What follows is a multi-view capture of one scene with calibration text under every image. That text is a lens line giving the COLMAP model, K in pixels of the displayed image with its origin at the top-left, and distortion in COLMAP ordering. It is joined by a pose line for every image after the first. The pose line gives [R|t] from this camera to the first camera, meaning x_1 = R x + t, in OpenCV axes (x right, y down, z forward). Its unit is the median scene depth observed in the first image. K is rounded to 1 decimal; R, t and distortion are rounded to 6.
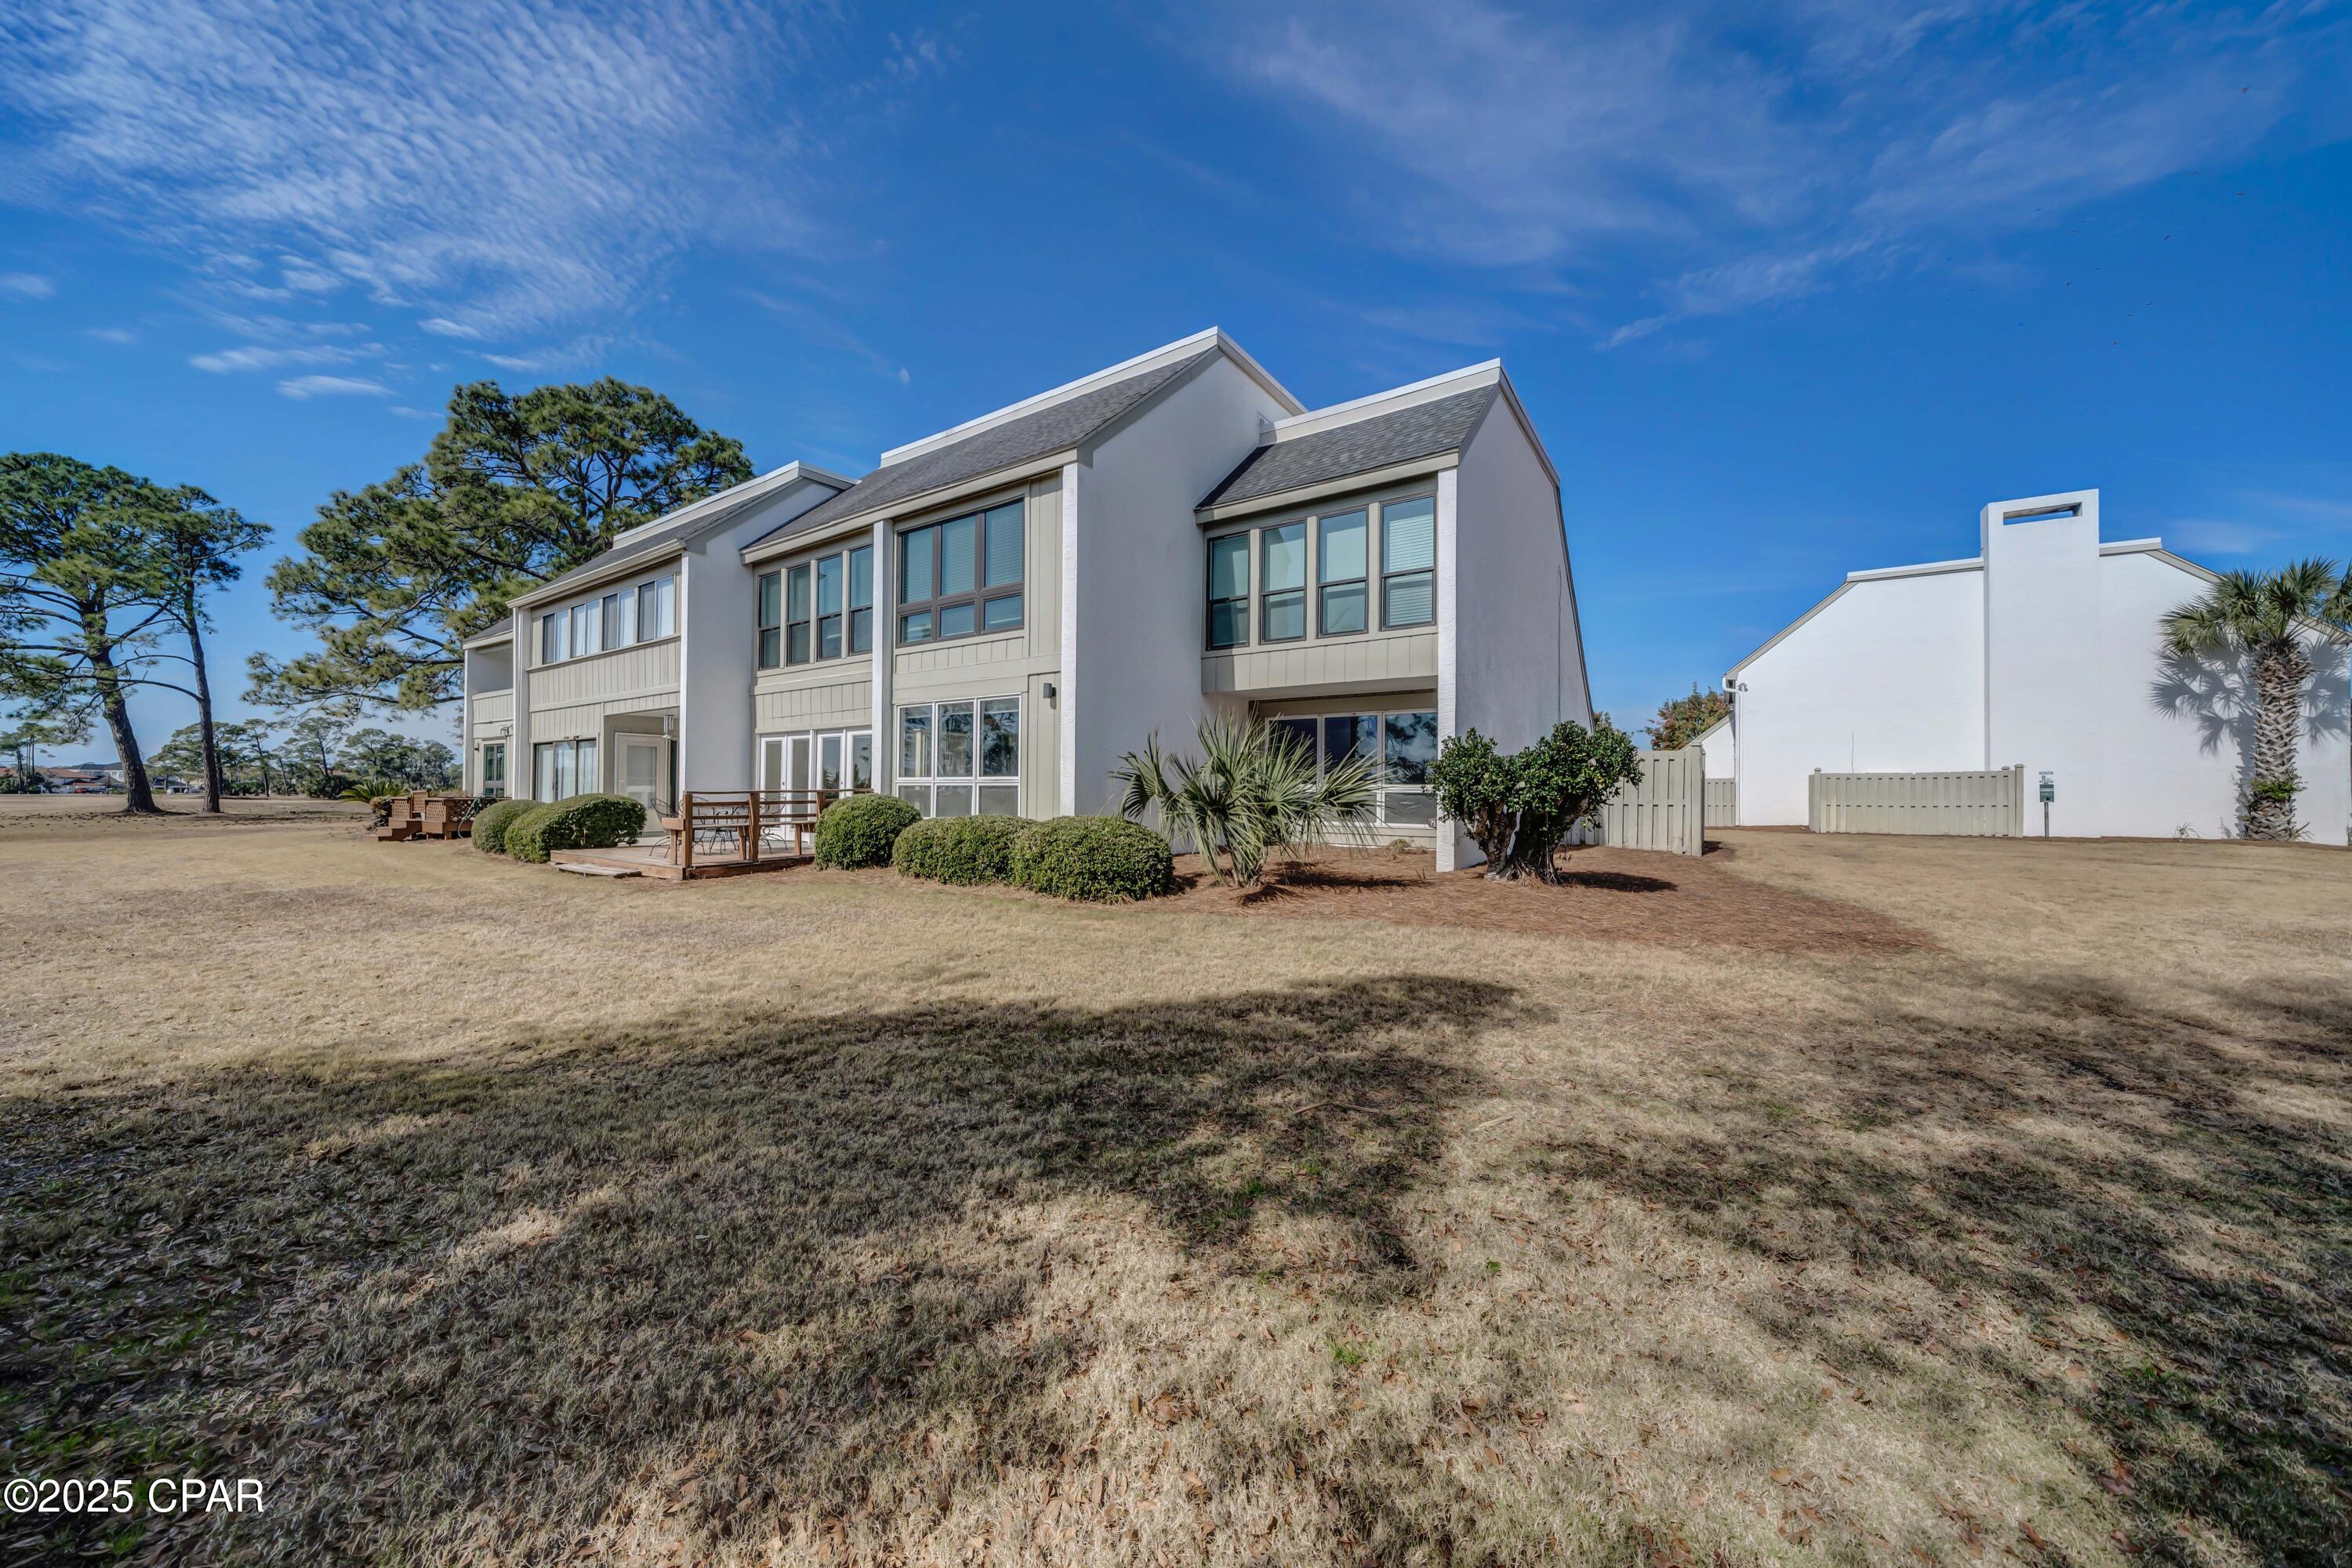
lens RADIAL K [[809.6, 0, 1157.7], [0, 809.6, 779.4], [0, 0, 1]] dist [-0.001509, -0.000178]
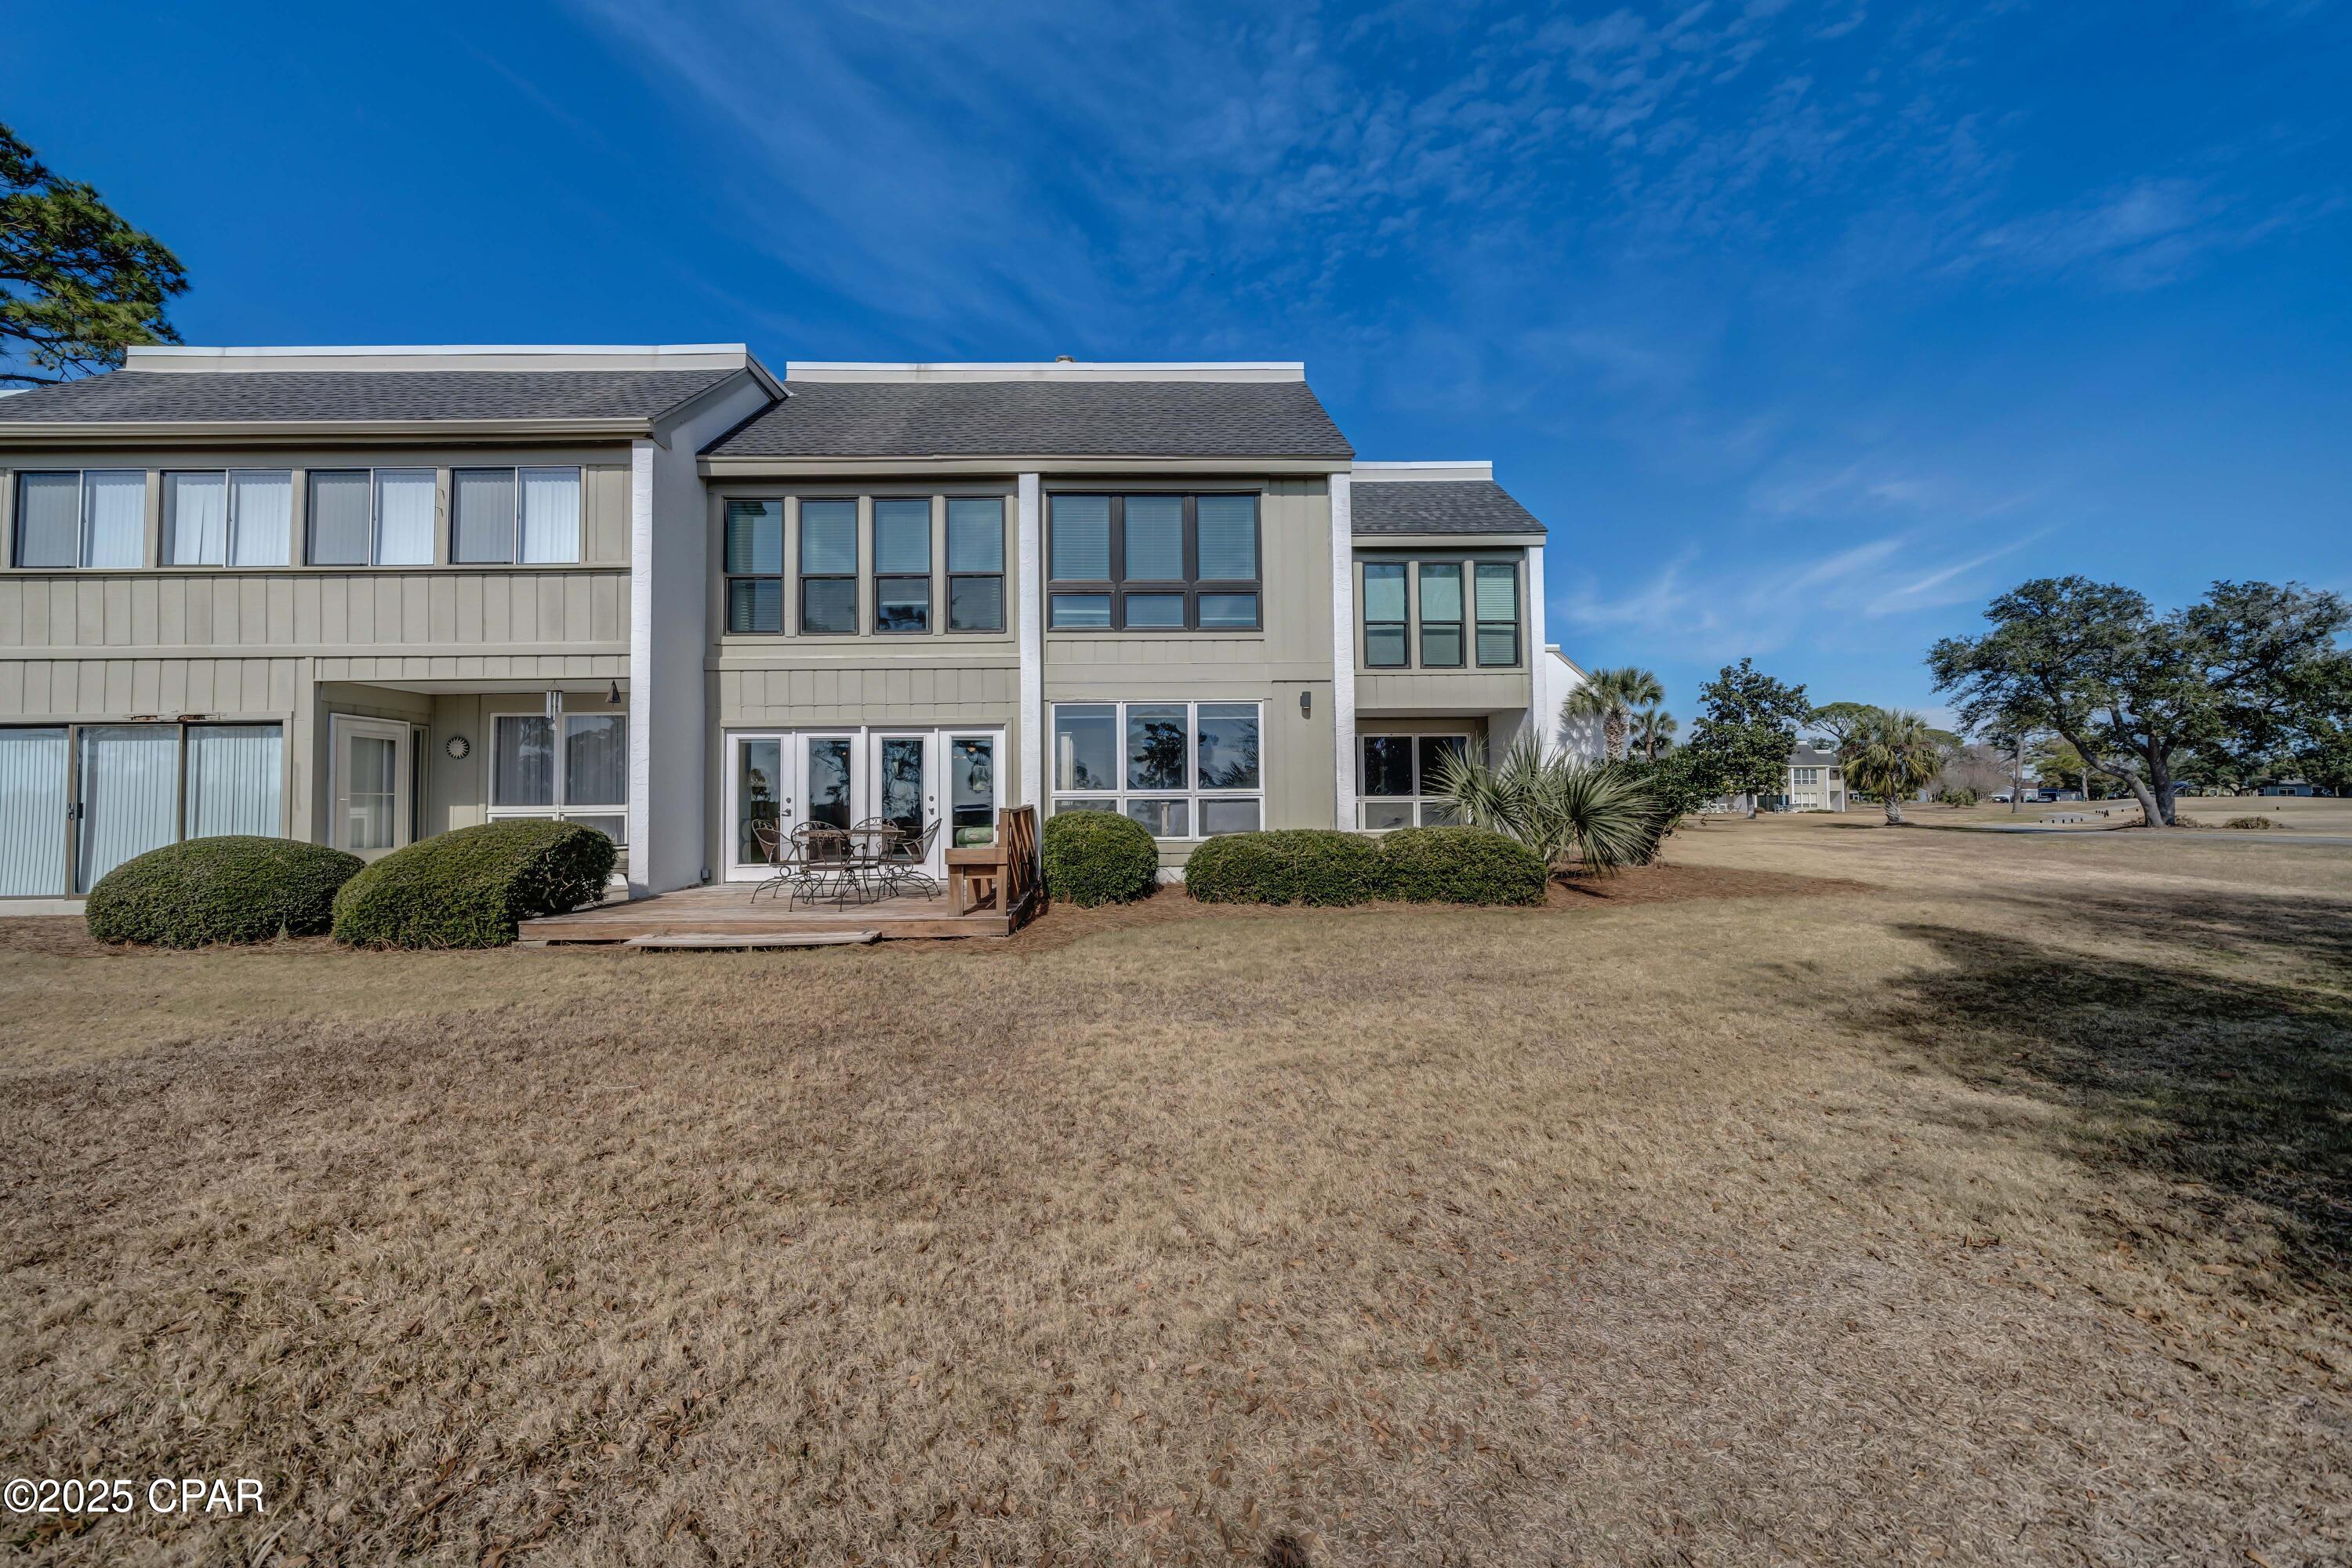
lens RADIAL K [[809.6, 0, 1060.2], [0, 809.6, 780.8], [0, 0, 1]] dist [-0.001509, -0.000178]
pose [[0.806610, 0.003461, 0.591074, -0.779399], [0.005284, 0.999901, -0.013066, -0.000946], [-0.591060, 0.013662, 0.806512, 0.327441]]
